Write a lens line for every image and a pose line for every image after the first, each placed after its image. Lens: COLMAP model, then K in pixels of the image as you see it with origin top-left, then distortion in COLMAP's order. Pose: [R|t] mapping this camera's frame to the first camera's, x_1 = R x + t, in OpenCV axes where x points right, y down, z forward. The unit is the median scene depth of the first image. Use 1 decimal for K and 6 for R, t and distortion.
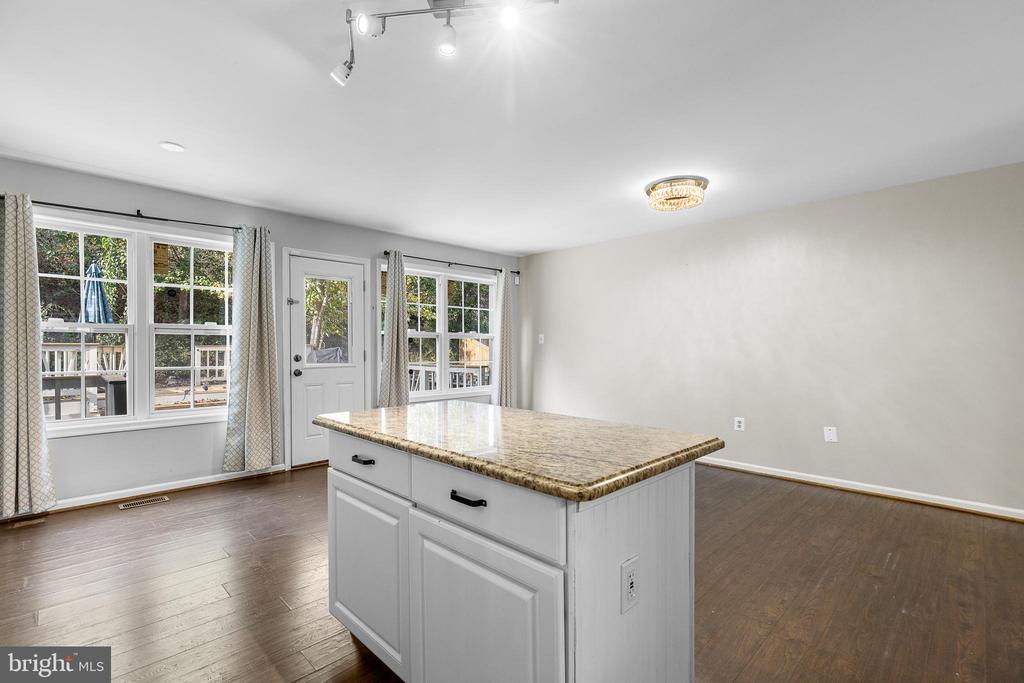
lens RADIAL K [[465.8, 0, 521.0], [0, 465.8, 354.2], [0, 0, 1]] dist [0.017035, -0.000112]
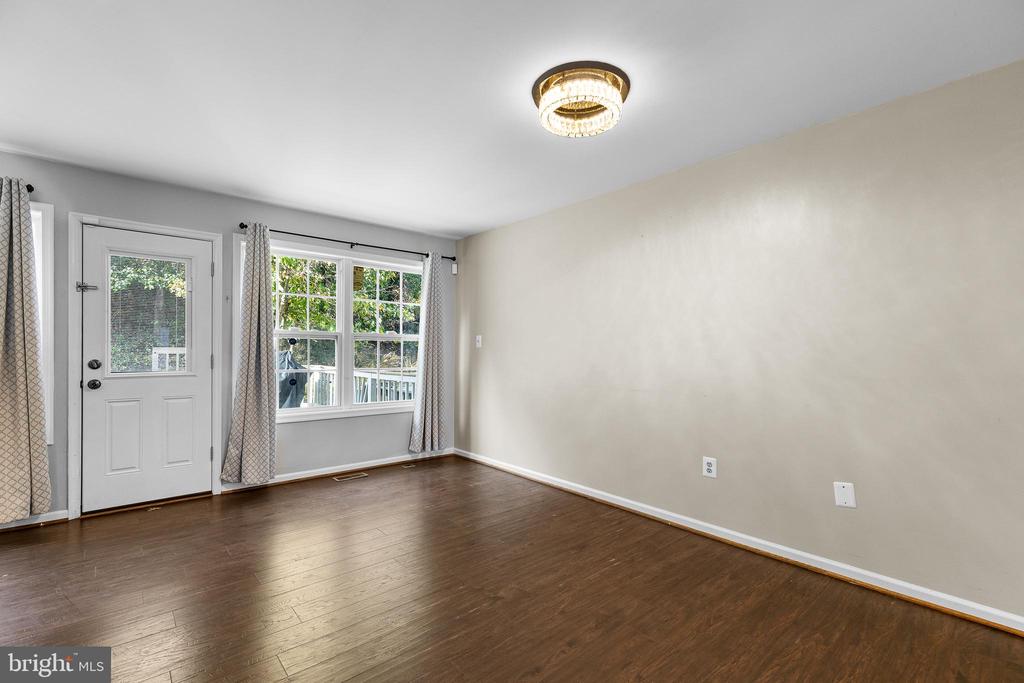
lens RADIAL K [[465.8, 0, 521.0], [0, 465.8, 354.2], [0, 0, 1]] dist [0.017035, -0.000112]
pose [[0.997869, 0.006588, -0.064916, 0.217344], [-0.007253, 0.999924, -0.010016, -0.004473], [0.064845, 0.010465, 0.997840, 0.279948]]
